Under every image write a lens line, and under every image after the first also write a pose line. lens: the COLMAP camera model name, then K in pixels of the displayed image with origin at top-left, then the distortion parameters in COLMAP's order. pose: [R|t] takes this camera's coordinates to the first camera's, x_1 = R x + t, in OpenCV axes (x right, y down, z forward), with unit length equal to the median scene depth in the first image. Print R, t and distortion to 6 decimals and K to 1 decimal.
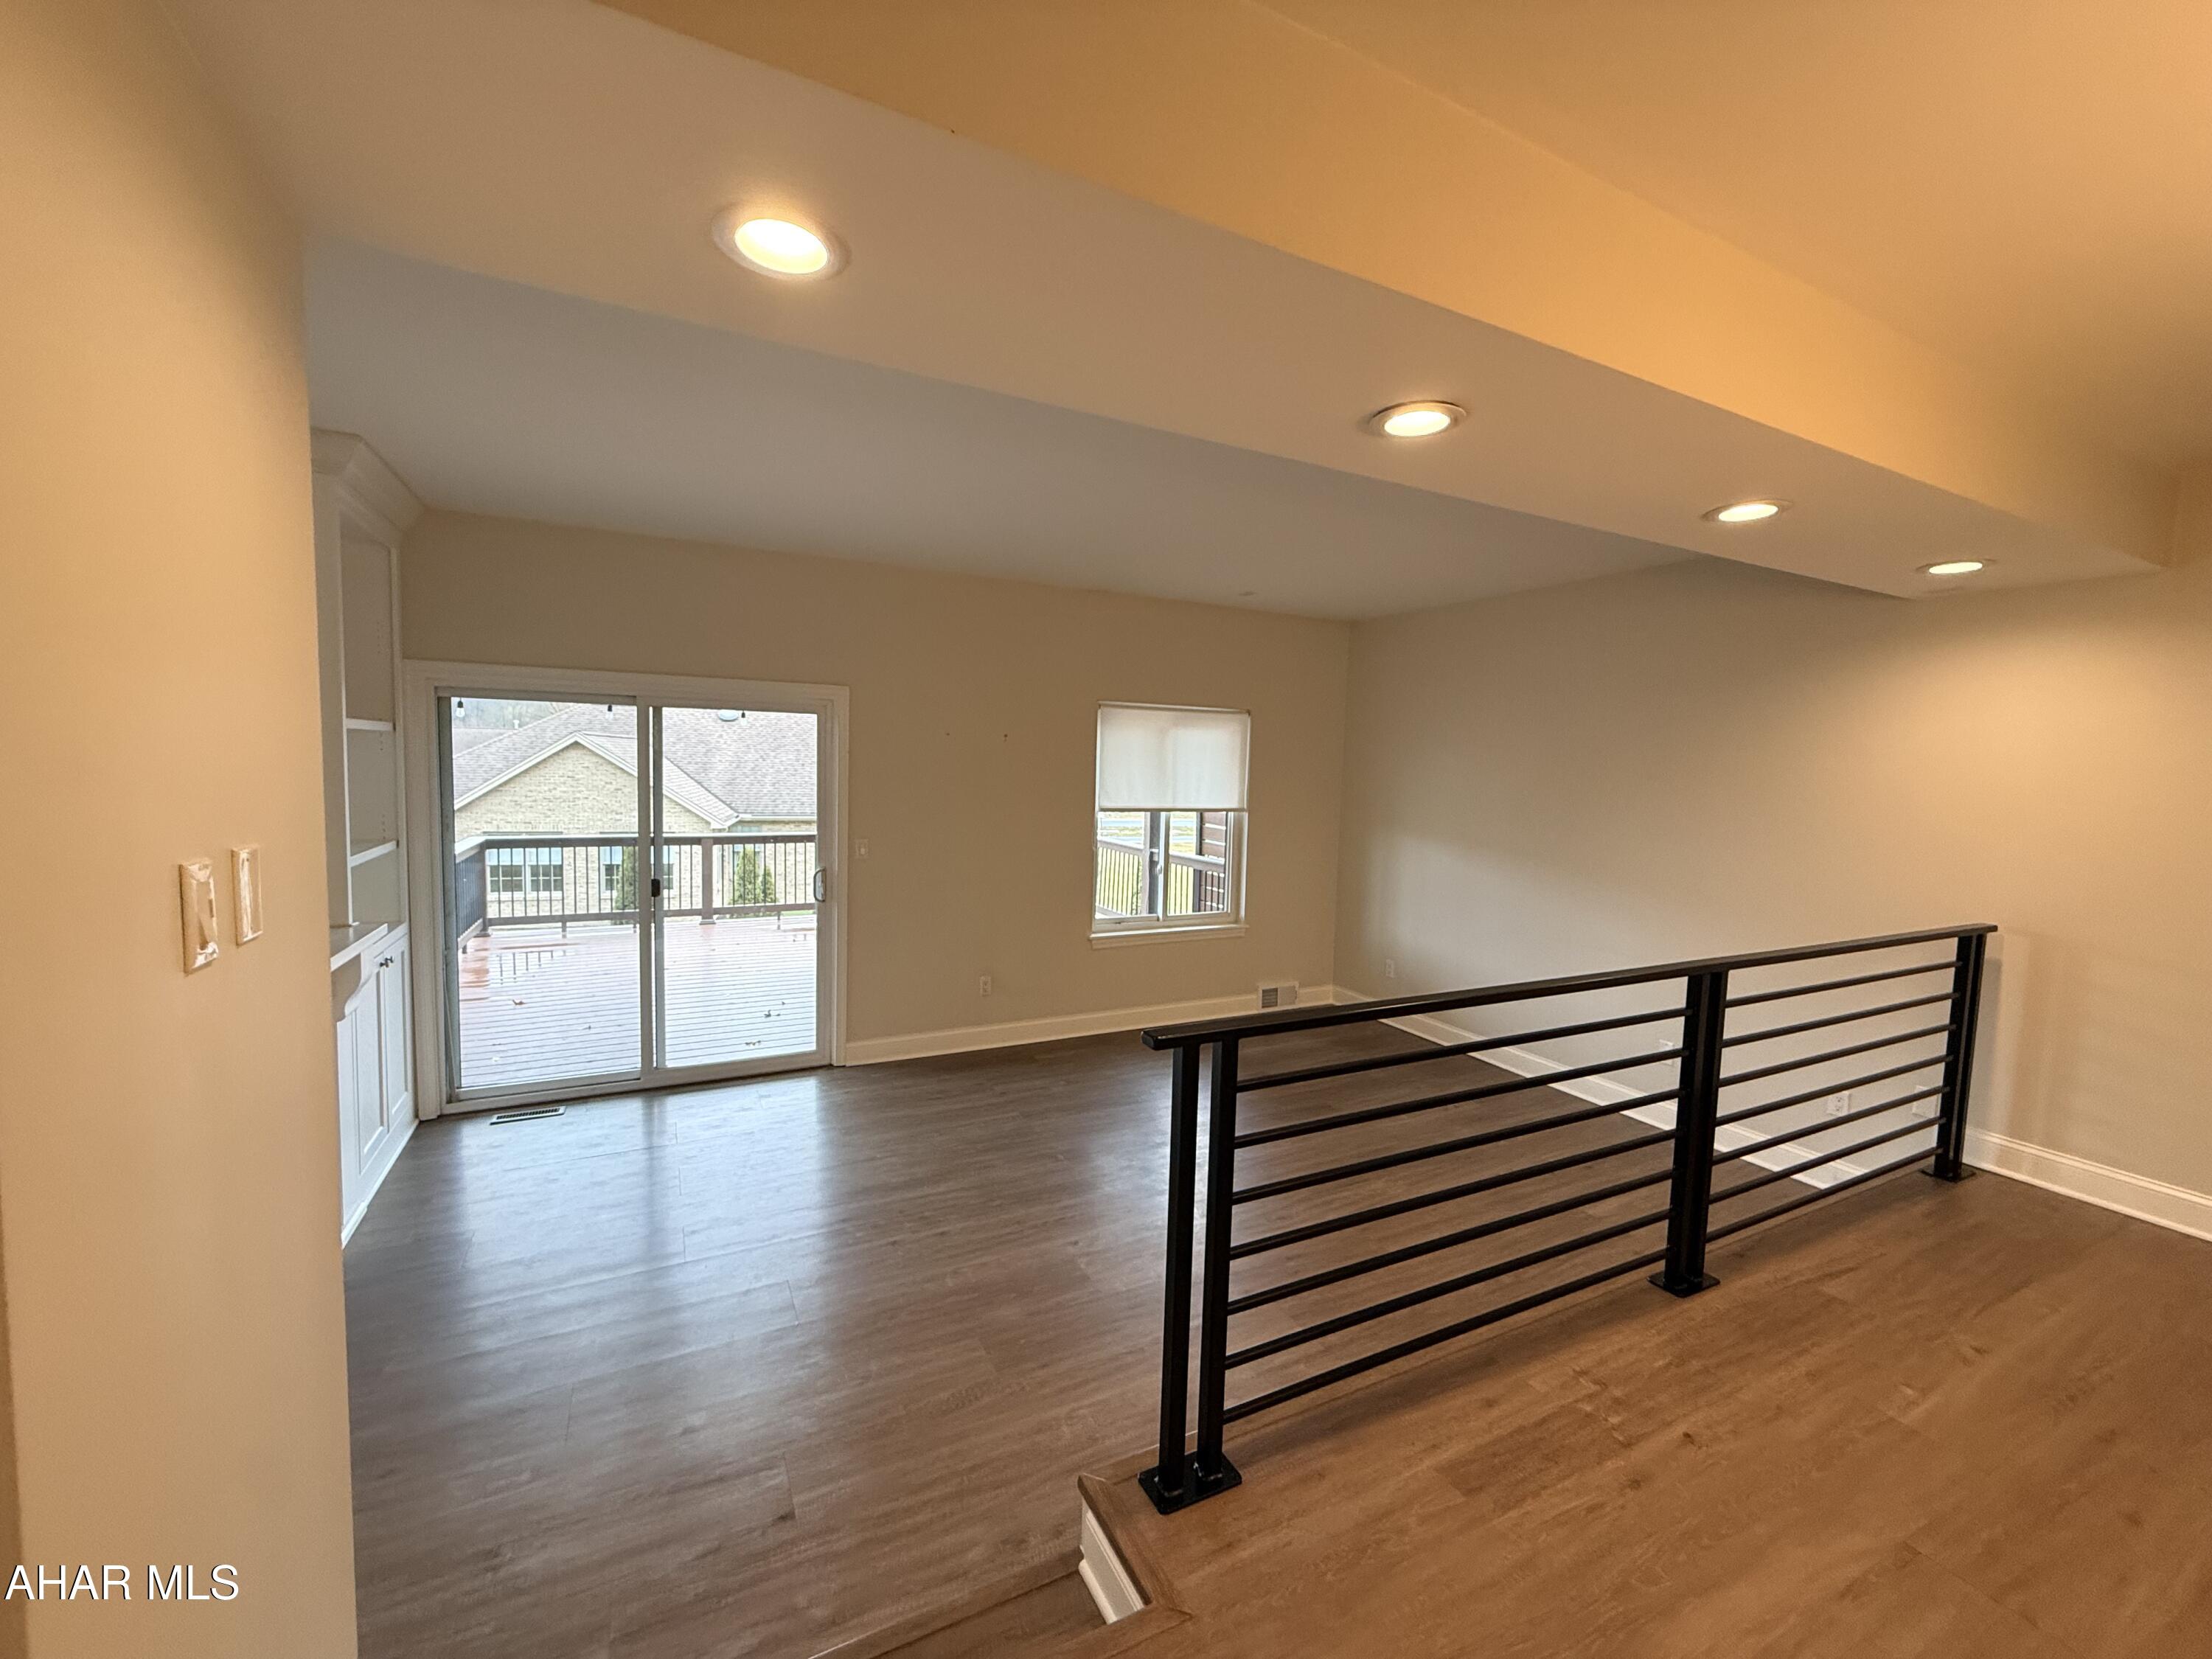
lens RADIAL K [[877.4, 0, 1101.2], [0, 877.4, 828.6], [0, 0, 1]] dist [-0.001243, 0.000361]
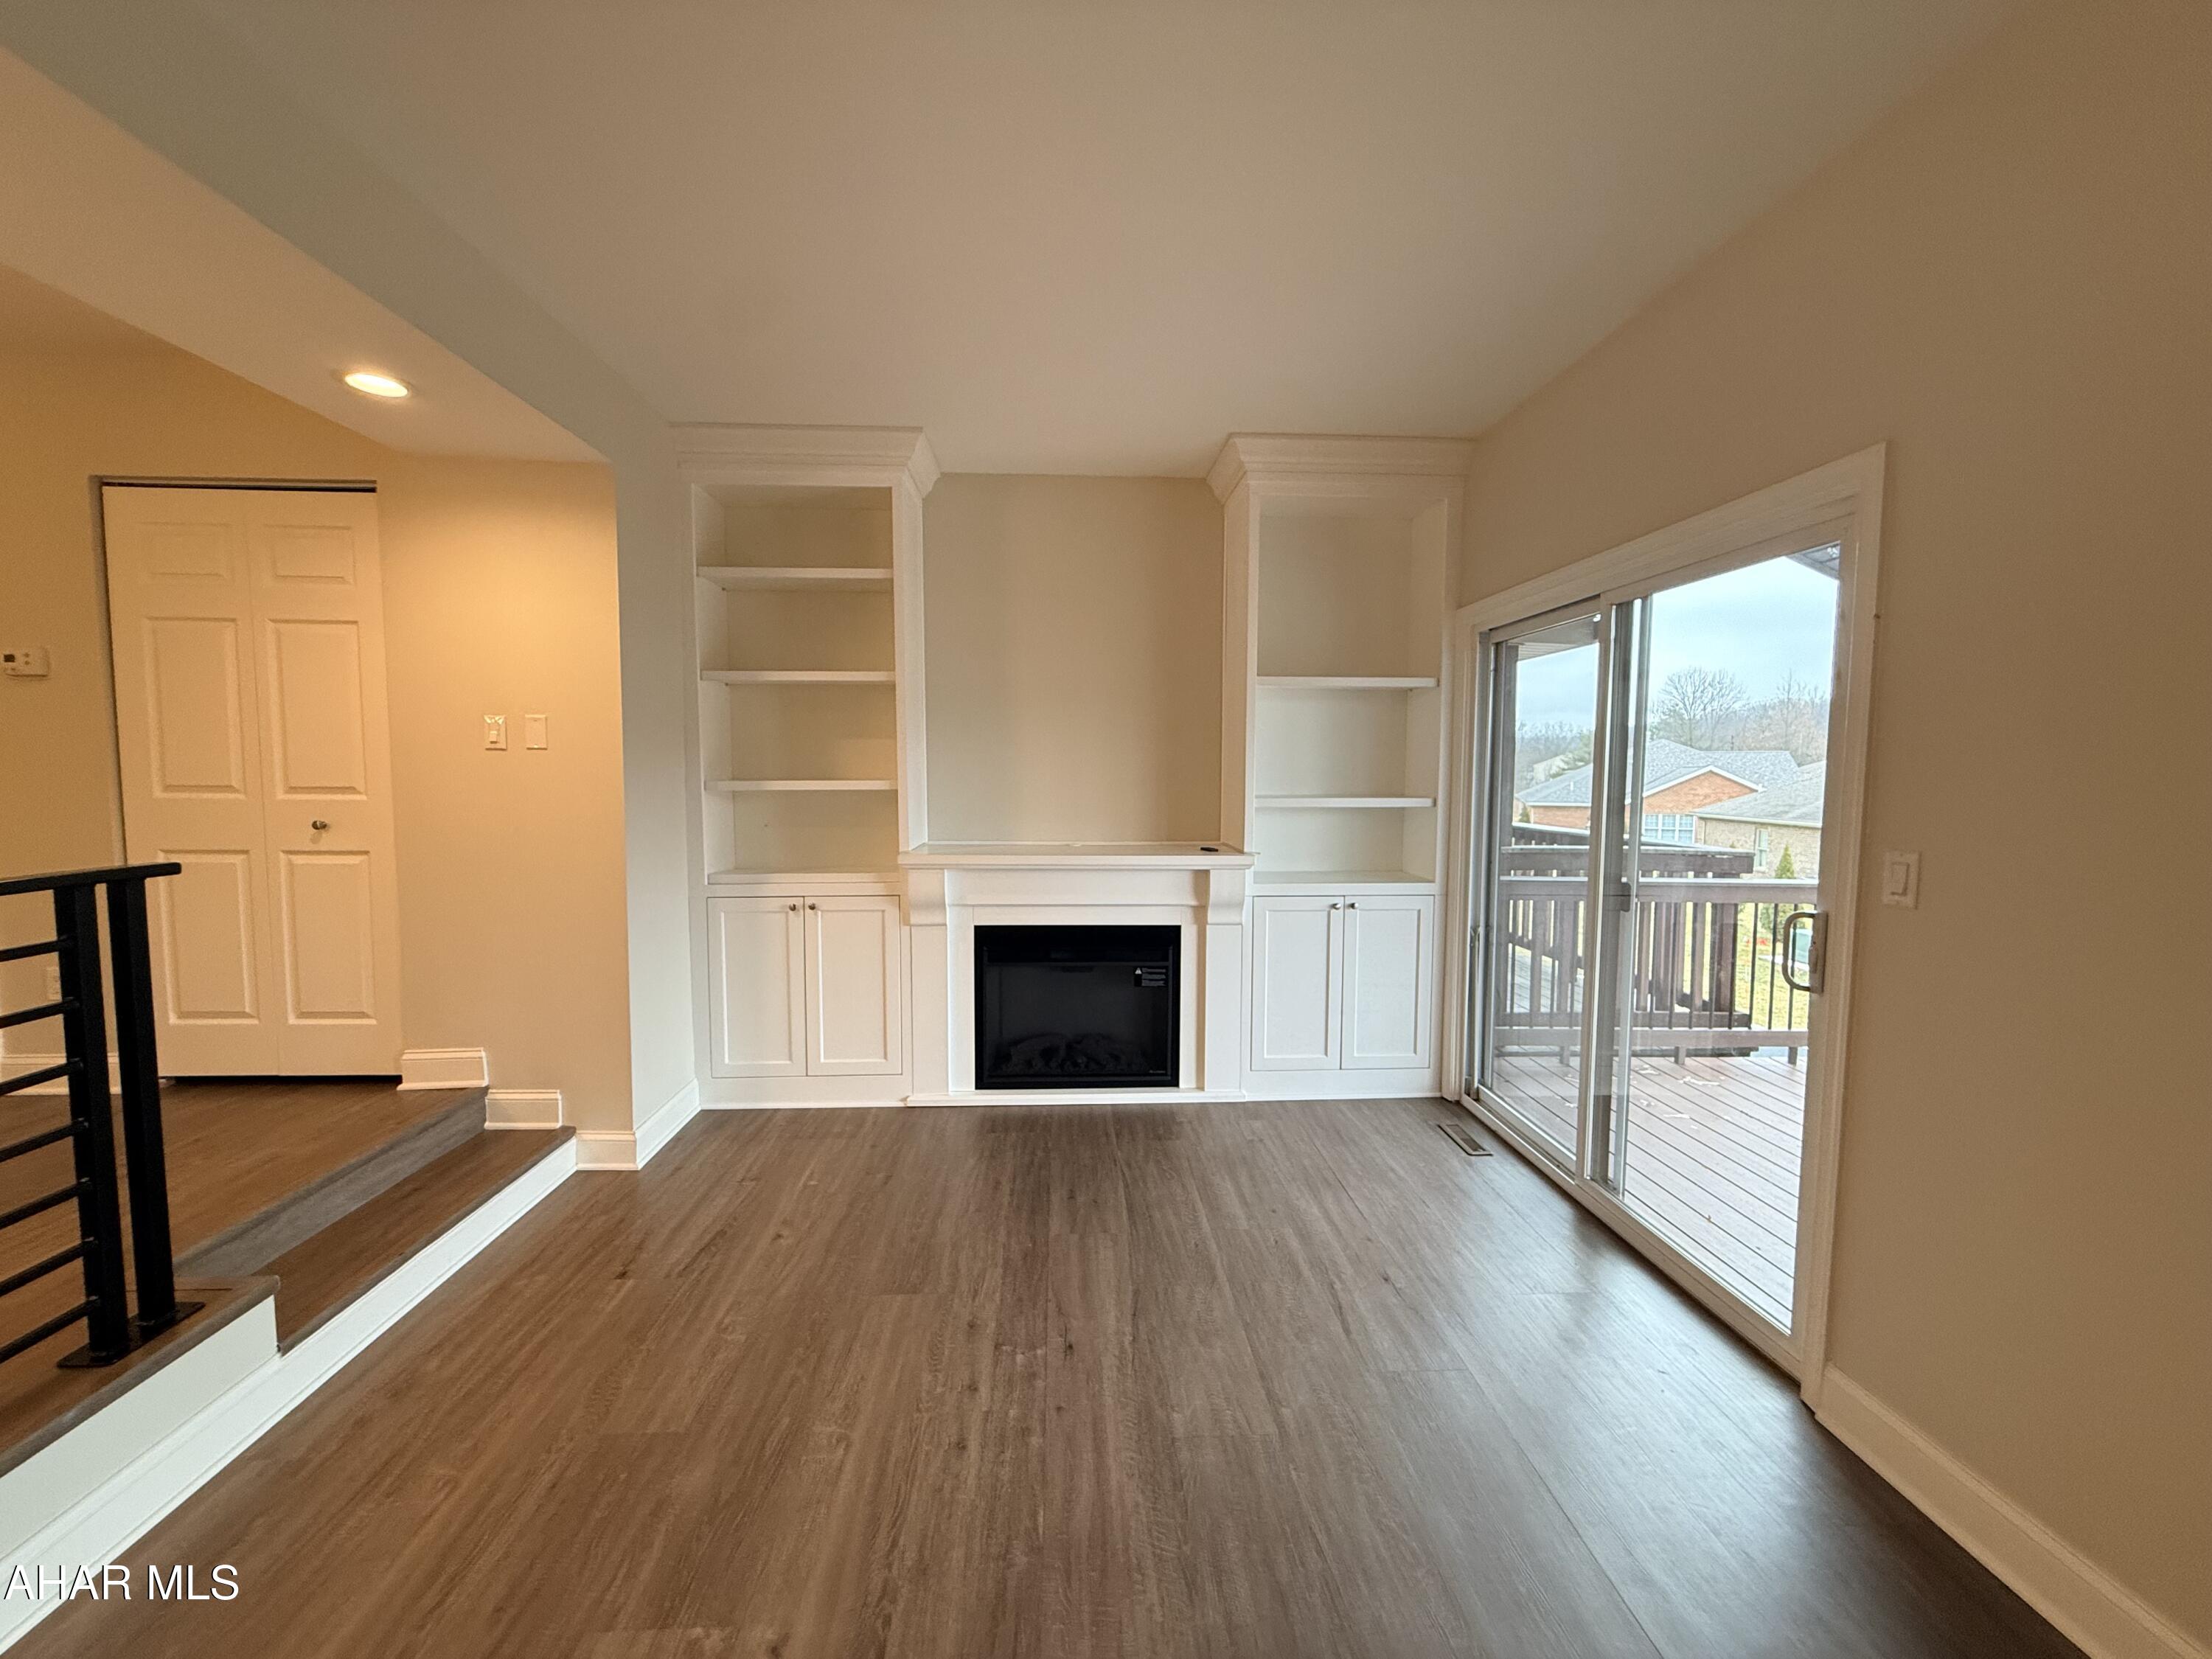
lens RADIAL K [[880.9, 0, 1098.3], [0, 880.9, 826.4], [0, 0, 1]] dist [0.000366, -0.000037]
pose [[-0.405156, 0.033111, -0.913648, 0.198914], [-0.083859, 0.993785, 0.073202, 0.004268], [0.910393, 0.106275, -0.399862, 0.845895]]
